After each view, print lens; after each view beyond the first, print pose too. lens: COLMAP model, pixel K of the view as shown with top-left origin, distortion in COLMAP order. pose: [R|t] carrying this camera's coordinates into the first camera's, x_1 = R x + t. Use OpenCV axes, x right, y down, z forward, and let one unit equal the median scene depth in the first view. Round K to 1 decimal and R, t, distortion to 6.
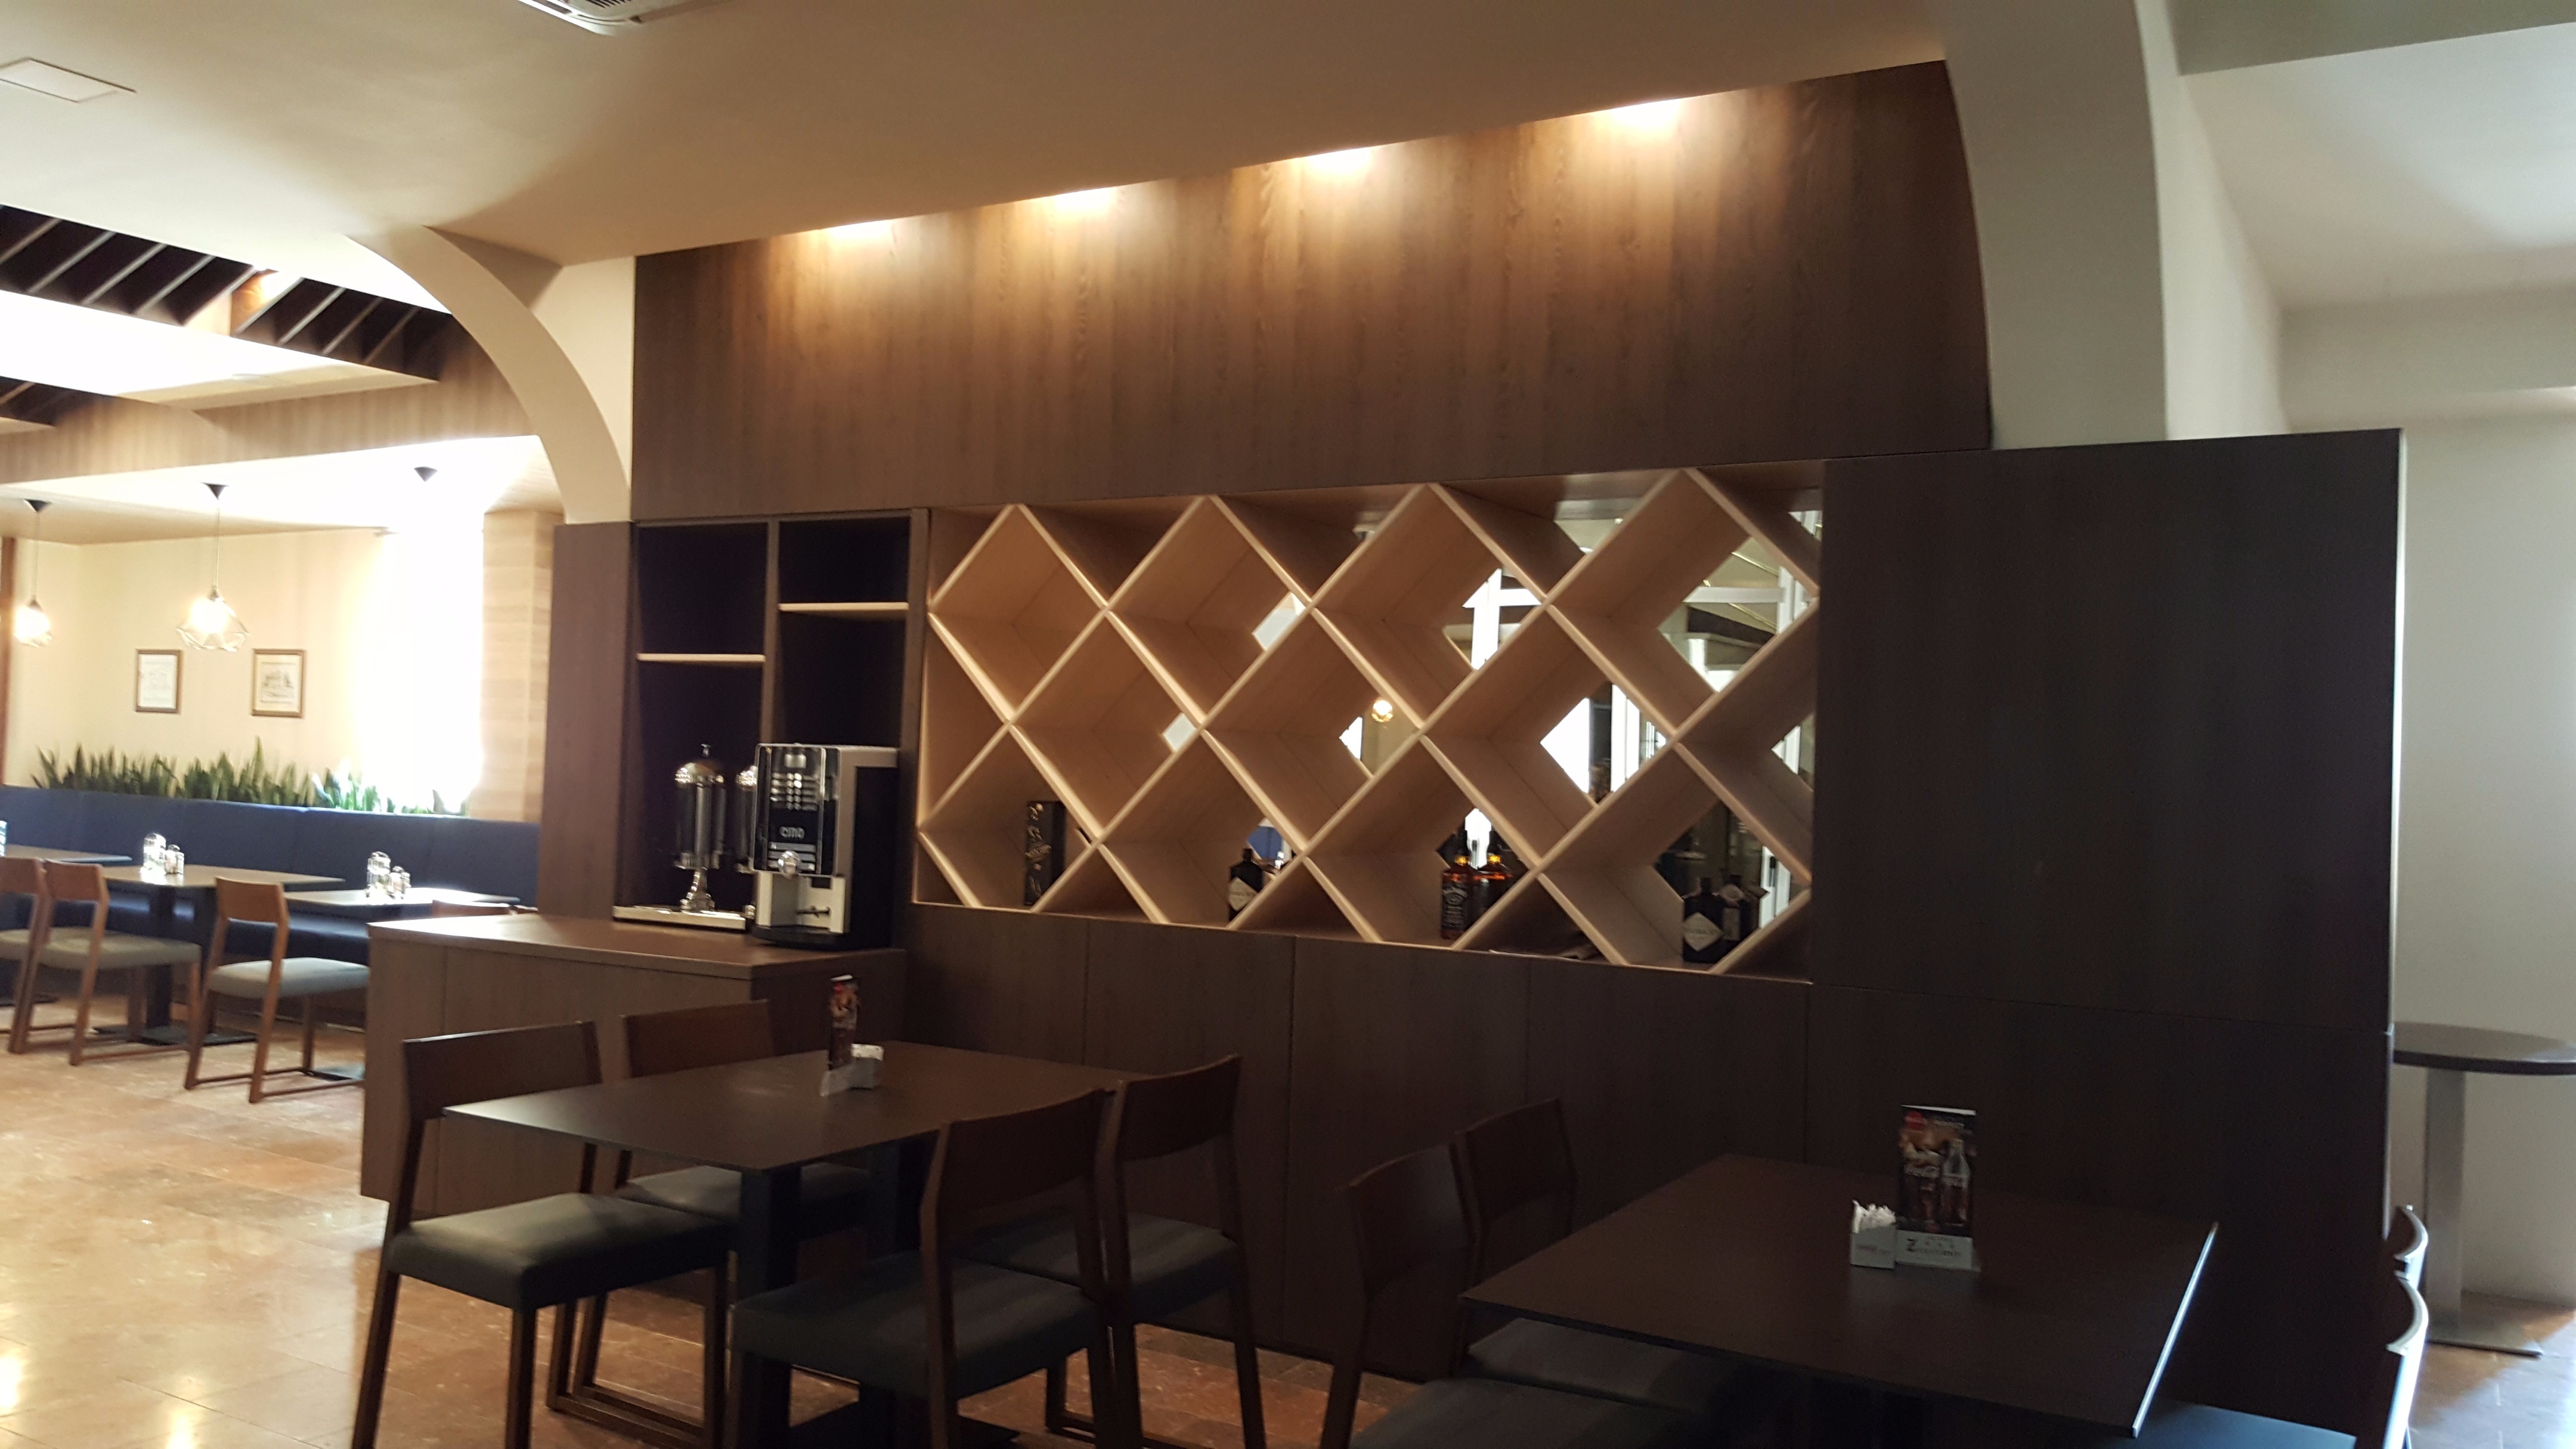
lens RADIAL K [[1949.8, 0, 1316.6], [0, 1949.8, 745.2], [0, 0, 1]] dist [0.109748, -0.164412]
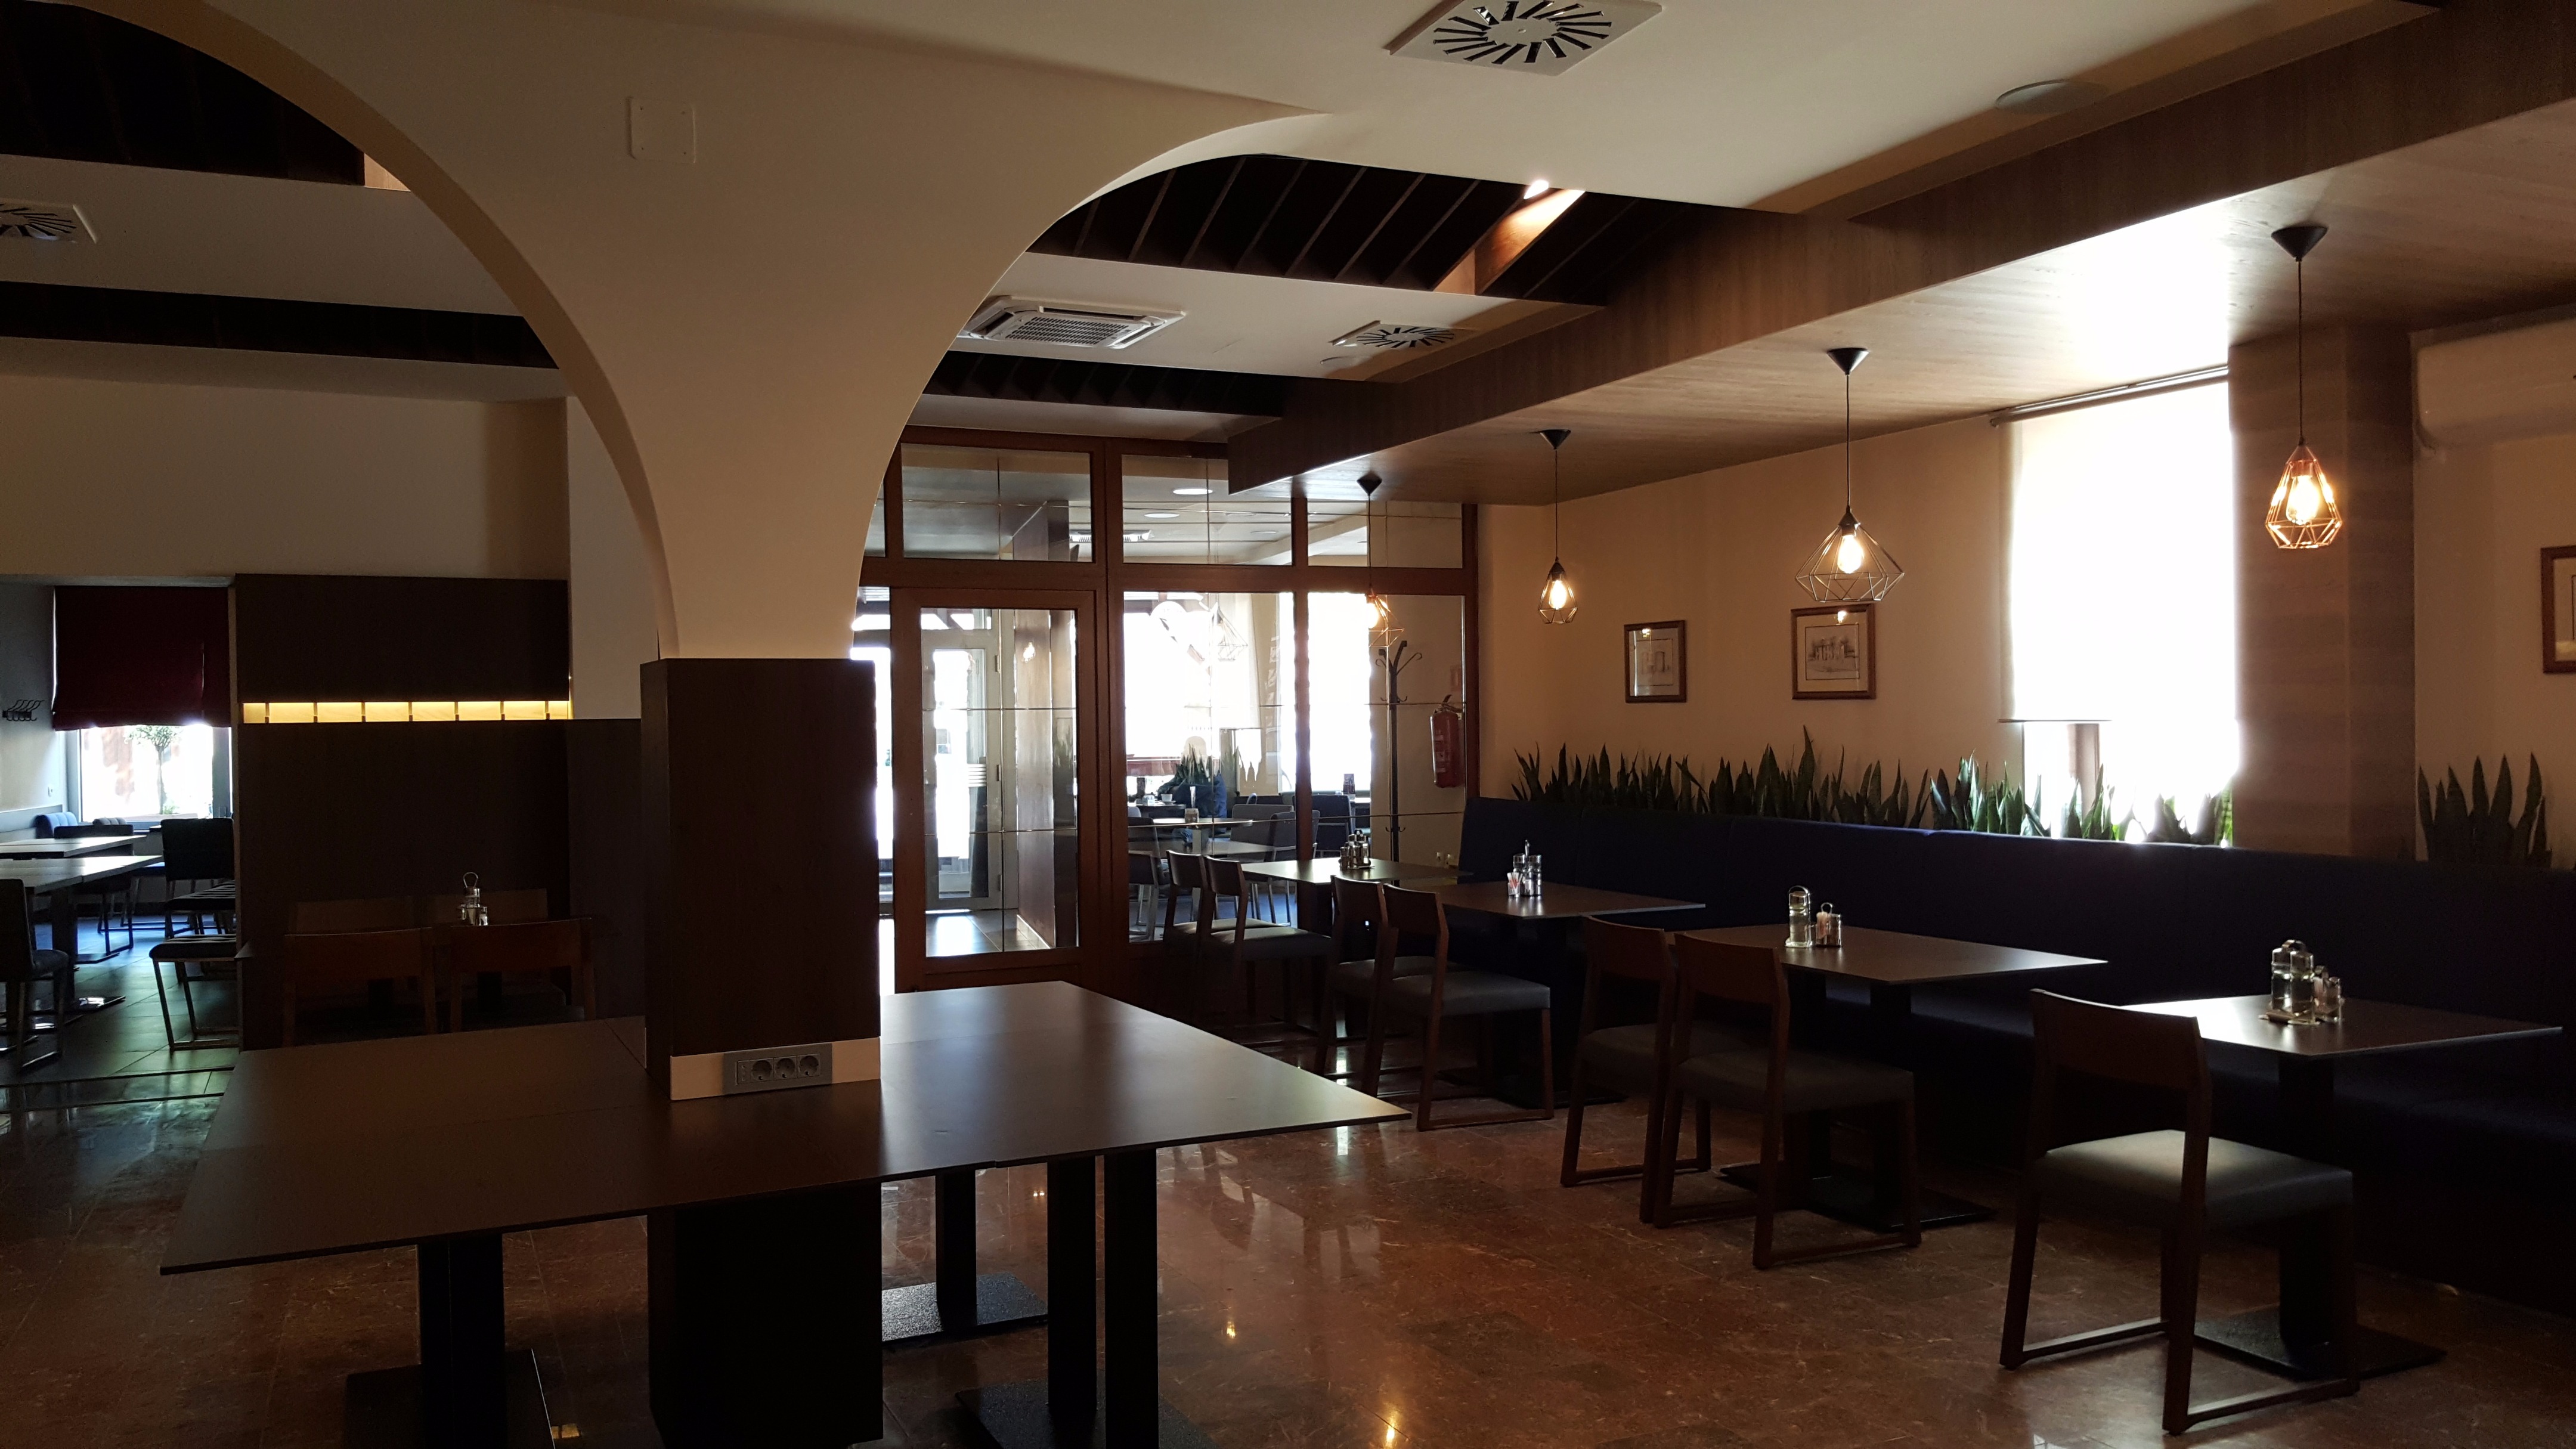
lens RADIAL K [[1949.8, 0, 1285.4], [0, 1949.8, 723.1], [0, 0, 1]] dist [0.109748, -0.164412]
pose [[0.822151, -0.041897, -0.567726, -0.508240], [0.046088, 0.998913, -0.006977, -0.017619], [0.567401, -0.020429, 0.823188, 0.527641]]
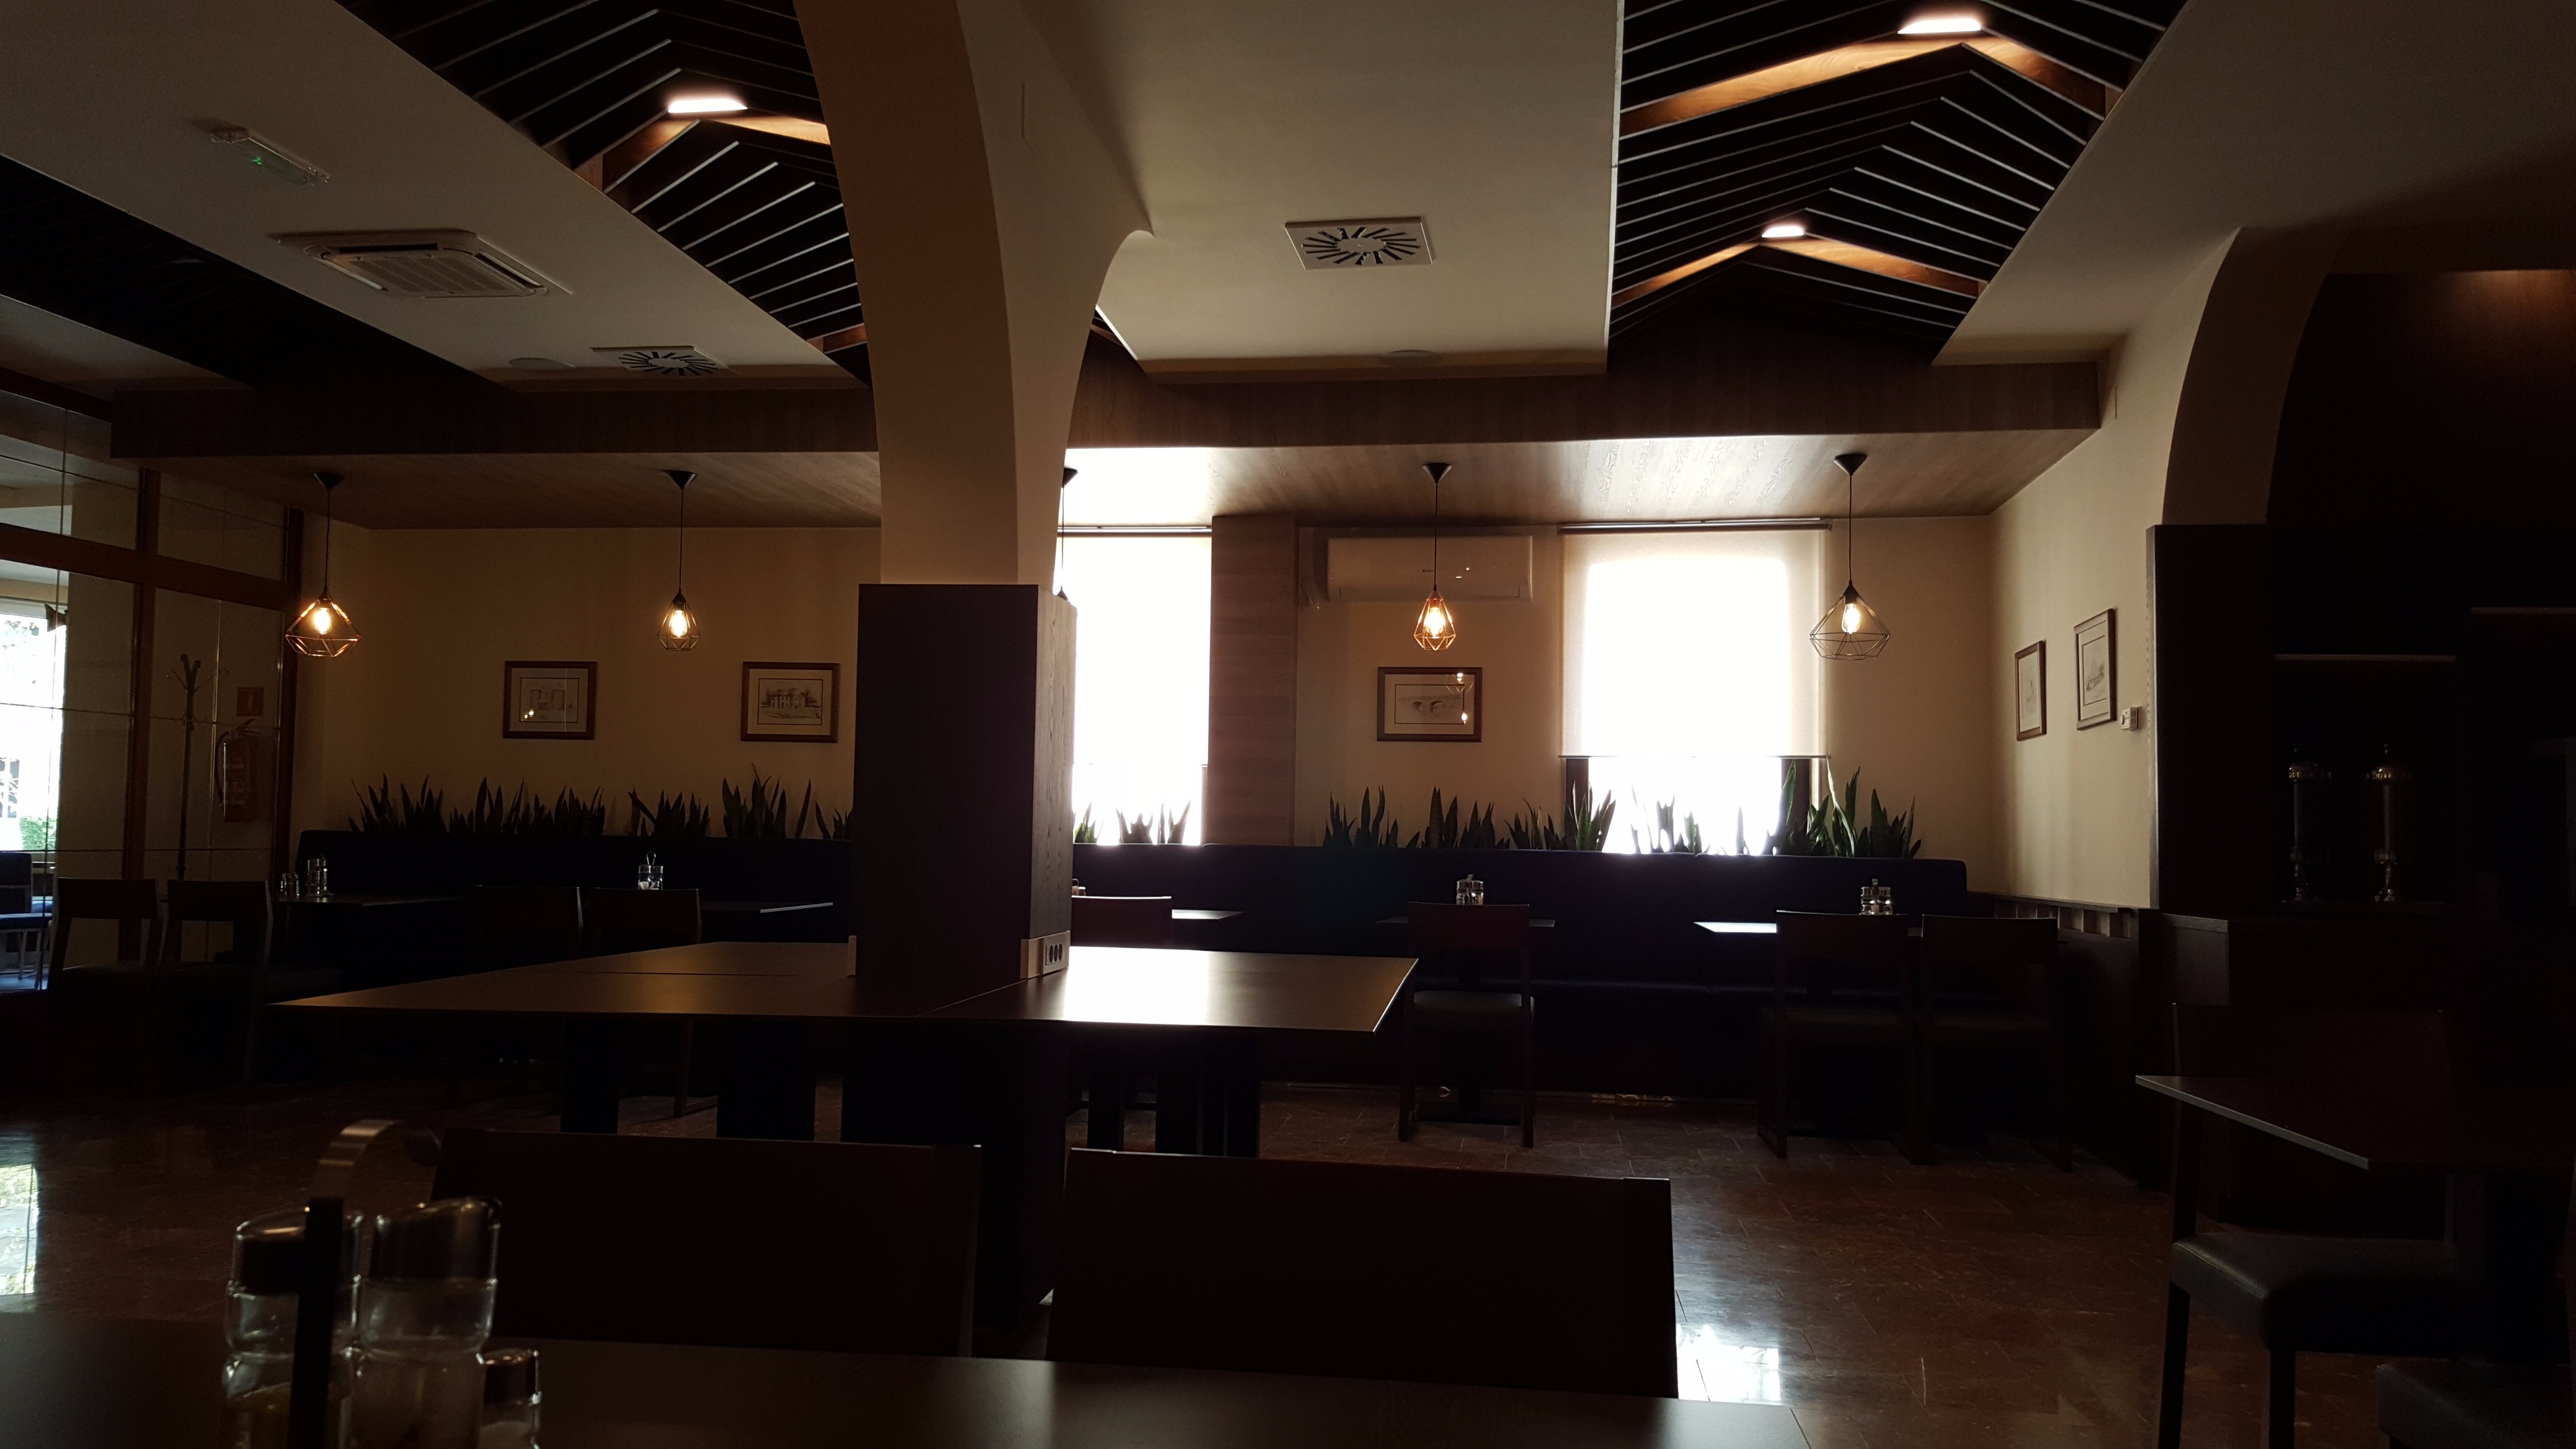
lens RADIAL K [[1949.8, 0, 1298.2], [0, 1949.8, 759.3], [0, 0, 1]] dist [0.109748, -0.164412]
pose [[0.912254, -0.000325, 0.409625, -1.225652], [0.010676, 0.999679, -0.022983, 0.028234], [-0.409486, 0.025339, 0.911965, 0.249182]]
